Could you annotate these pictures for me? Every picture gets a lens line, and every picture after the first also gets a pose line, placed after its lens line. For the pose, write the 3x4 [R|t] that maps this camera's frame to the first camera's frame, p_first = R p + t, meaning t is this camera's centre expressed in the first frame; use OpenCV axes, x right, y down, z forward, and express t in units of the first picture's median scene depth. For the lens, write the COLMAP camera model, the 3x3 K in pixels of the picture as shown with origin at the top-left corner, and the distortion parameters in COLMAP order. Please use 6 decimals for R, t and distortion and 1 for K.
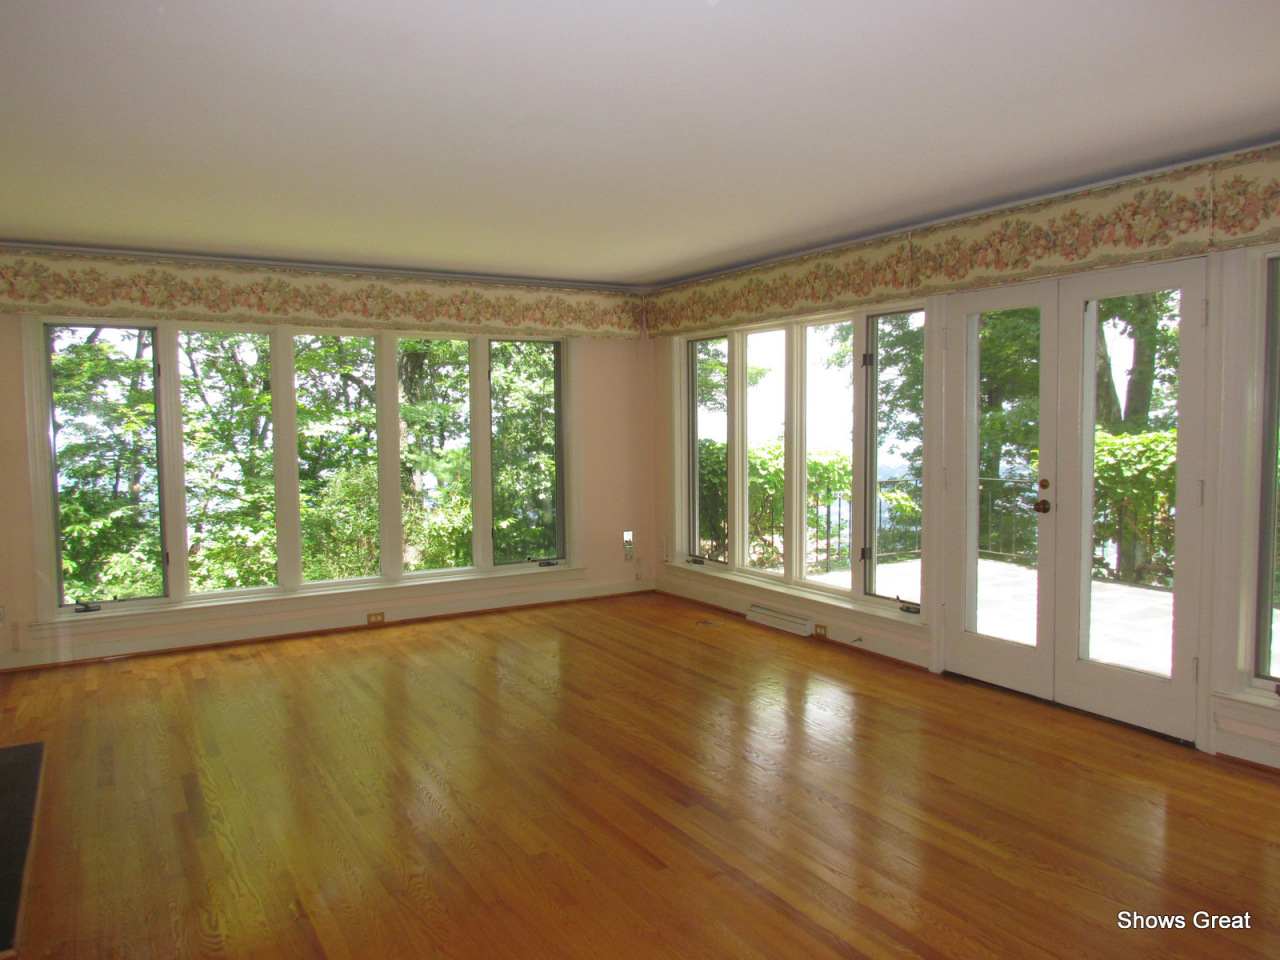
lens RADIAL K [[911.7, 0, 642.9], [0, 911.7, 477.7], [0, 0, 1]] dist [-0.030116, 0.011762]
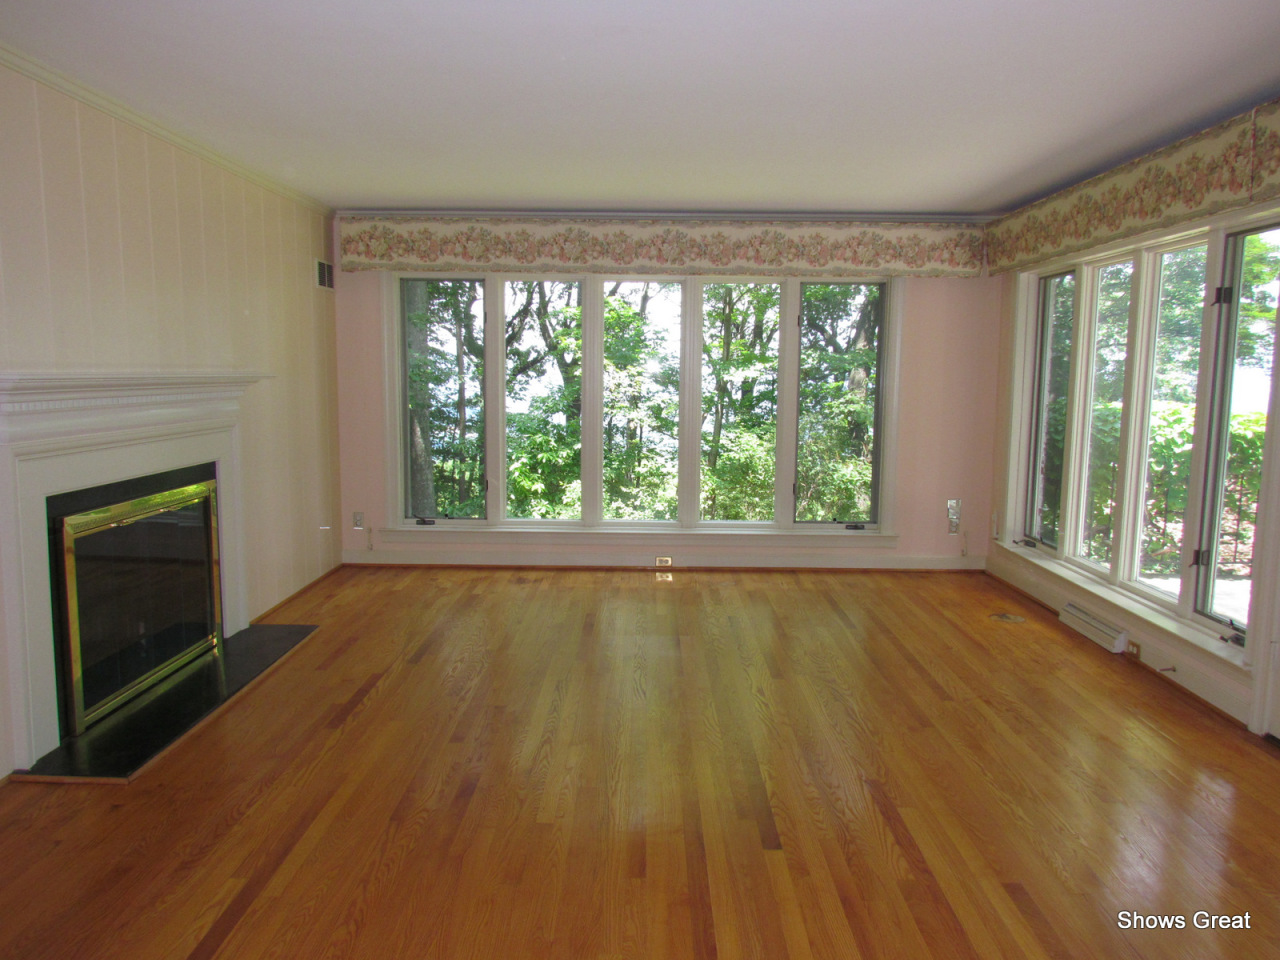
lens RADIAL K [[911.7, 0, 640.9], [0, 911.7, 478.0], [0, 0, 1]] dist [-0.030116, 0.011762]
pose [[0.853658, 0.080492, -0.514577, 0.205604], [-0.052222, 0.996235, 0.069201, -0.008093], [0.518210, -0.032201, 0.854647, 0.118099]]
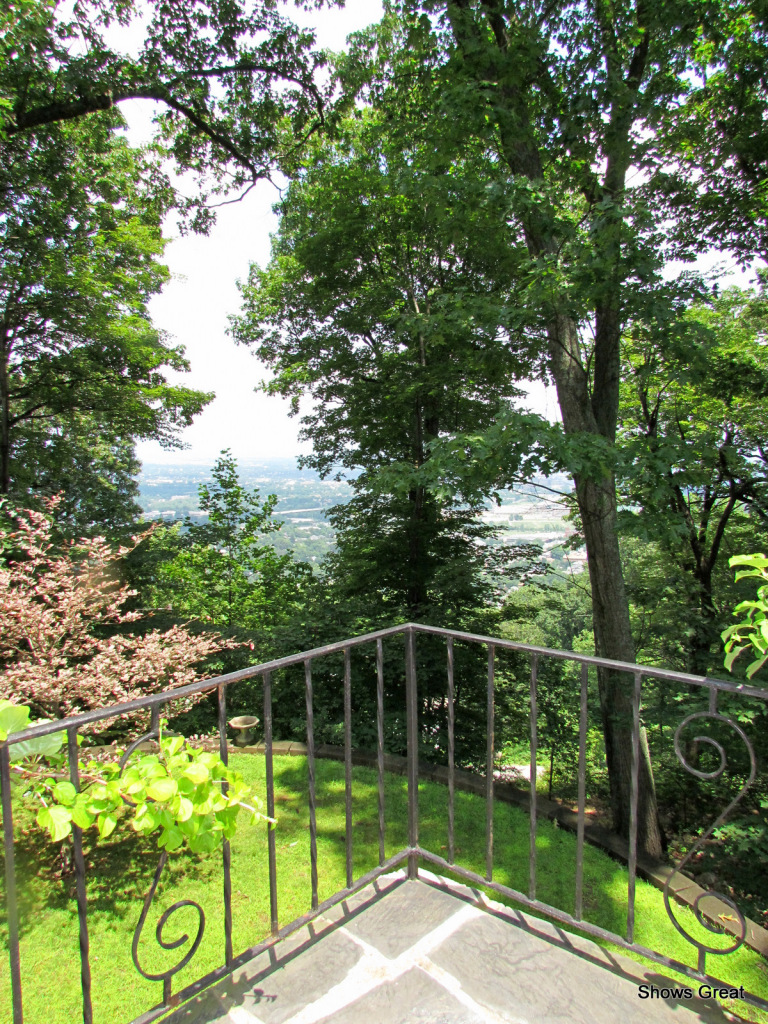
lens RADIAL K [[729.4, 0, 383.7], [0, 729.4, 512.5], [0, 0, 1]] dist [-0.030116, 0.011762]
pose [[0.951450, -0.021331, 0.307063, 0.435834], [0.014719, 0.999608, 0.023831, -0.062815], [-0.307450, -0.018154, 0.951391, 1.238579]]
